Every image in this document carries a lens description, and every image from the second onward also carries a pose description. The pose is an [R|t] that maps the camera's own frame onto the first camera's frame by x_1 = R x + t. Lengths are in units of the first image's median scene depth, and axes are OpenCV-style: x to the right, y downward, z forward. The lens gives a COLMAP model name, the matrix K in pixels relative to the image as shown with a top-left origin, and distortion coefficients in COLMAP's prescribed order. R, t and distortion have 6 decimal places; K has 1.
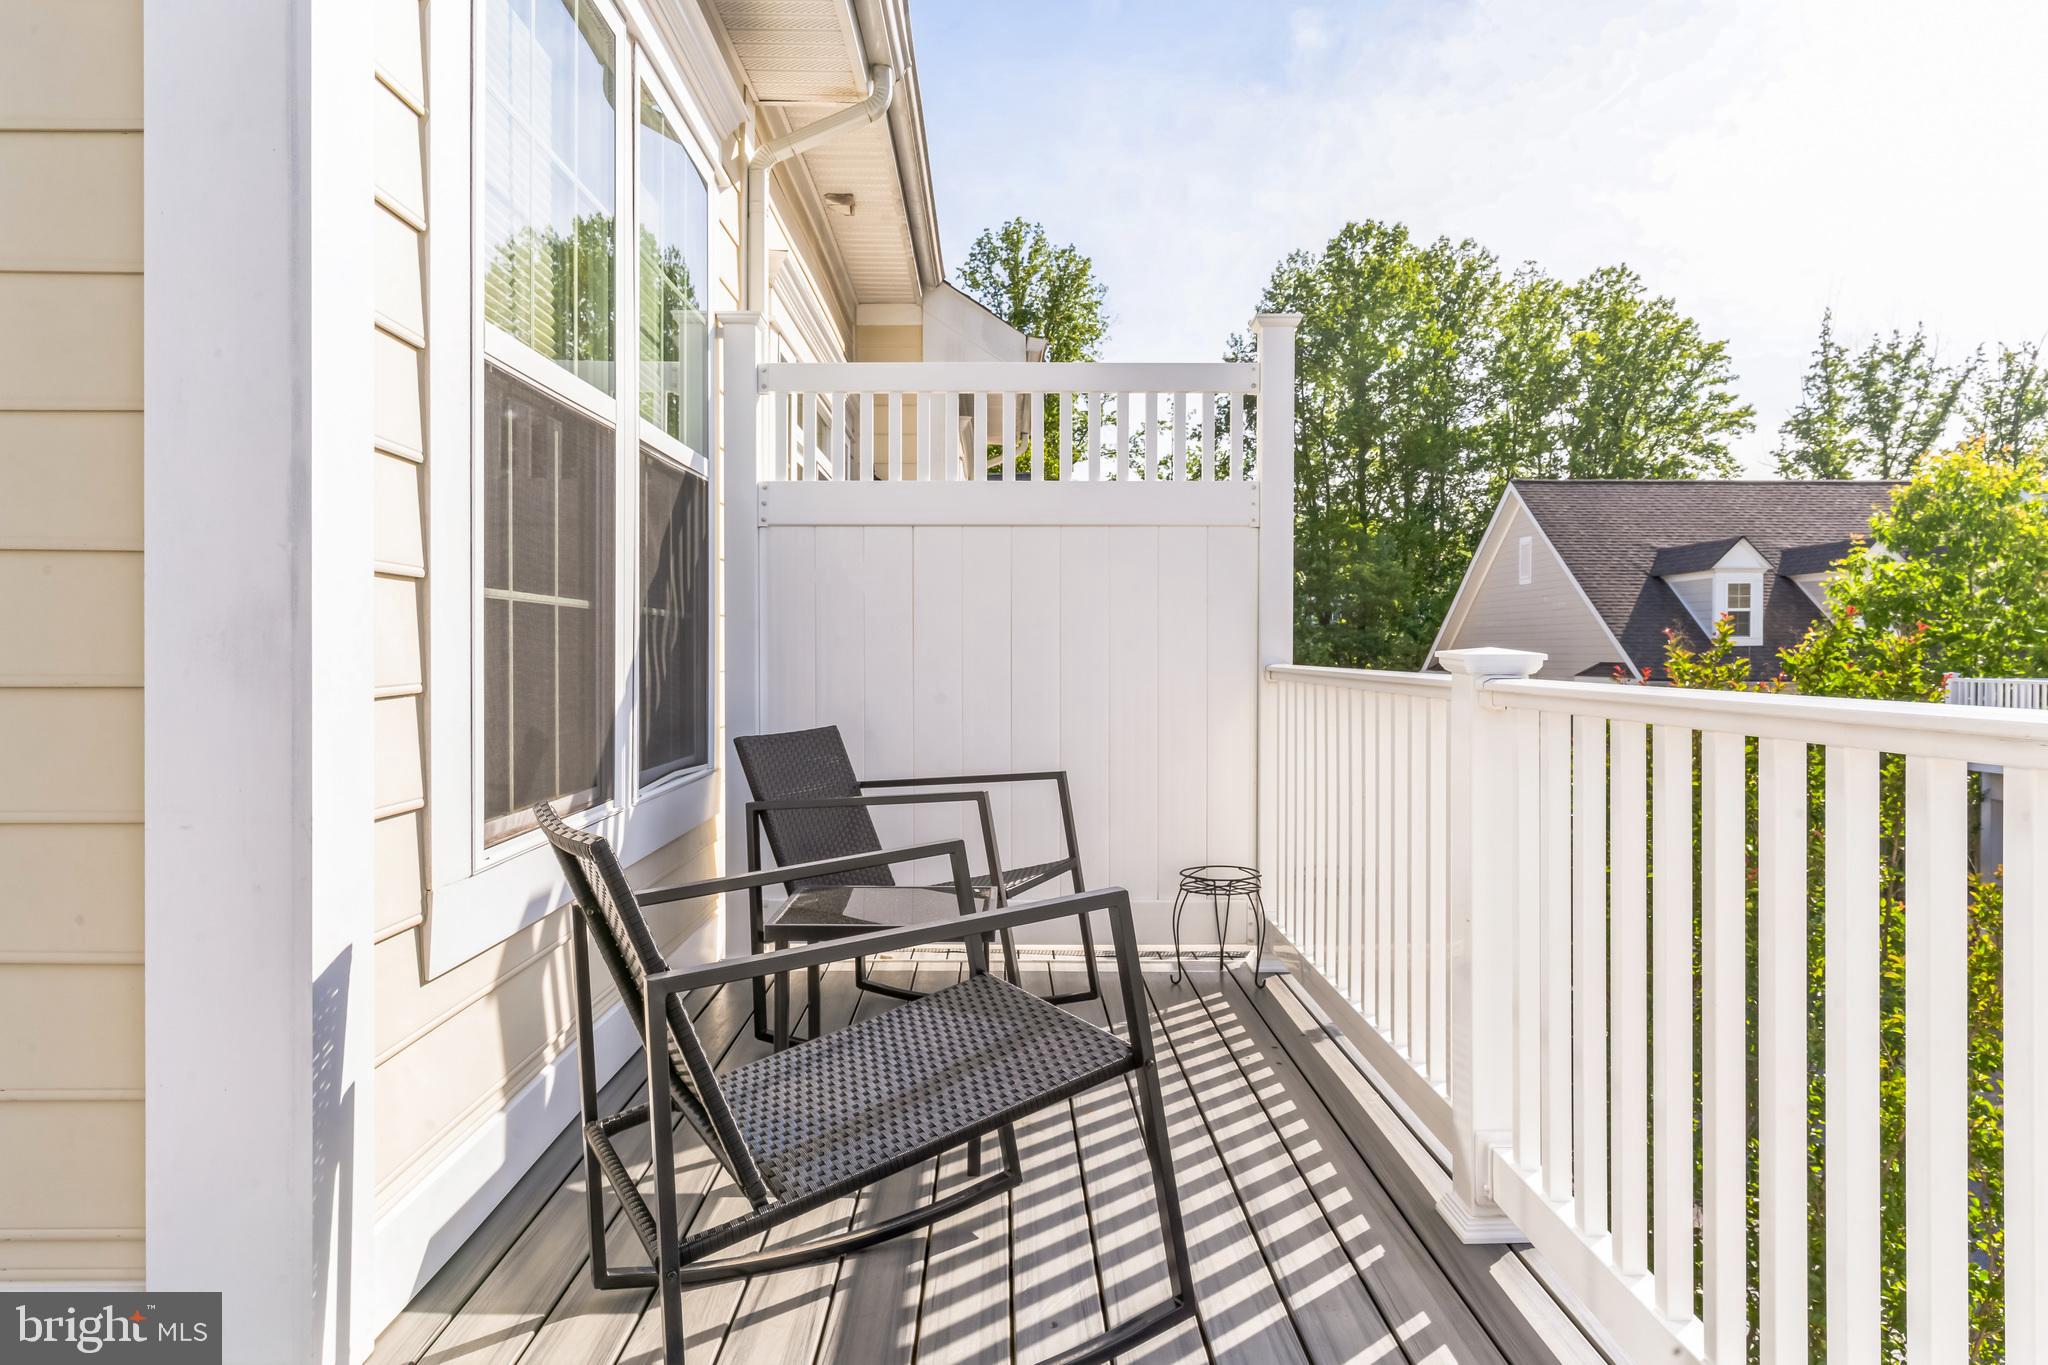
lens RADIAL K [[1380.8, 0, 1015.0], [0, 1380.8, 673.0], [0, 0, 1]] dist [-0.004274, -0.000989]
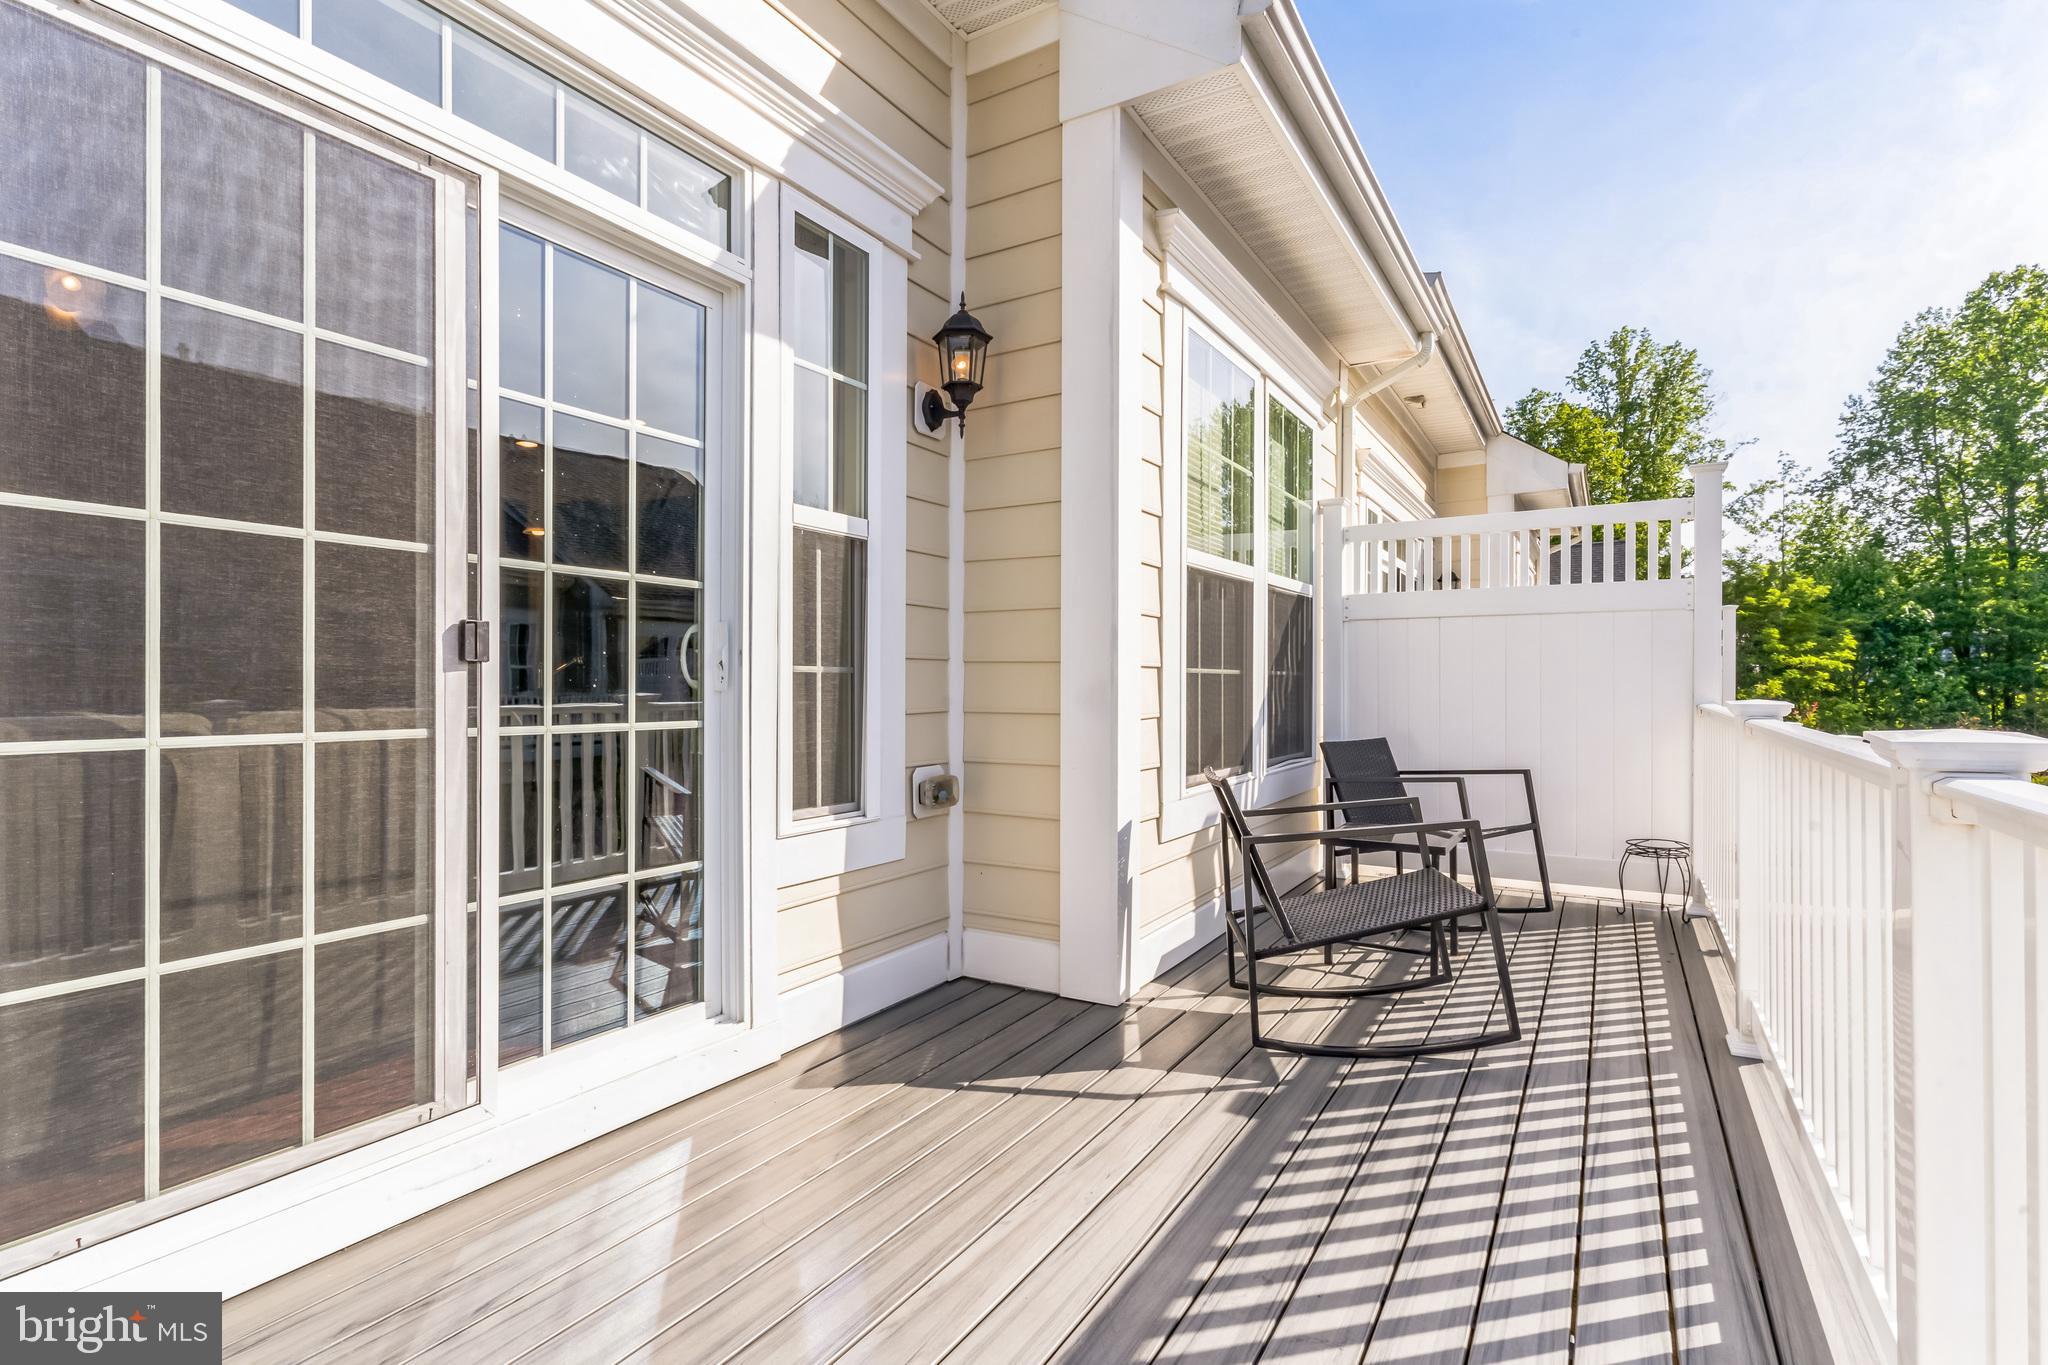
lens RADIAL K [[973.1, 0, 1022.1], [0, 973.1, 677.2], [0, 0, 1]] dist [0.001048, -0.000904]
pose [[0.850115, -0.004895, -0.526575, 0.115513], [-0.006694, 0.999776, -0.020101, -0.008784], [0.526555, 0.020612, 0.849891, -0.251492]]
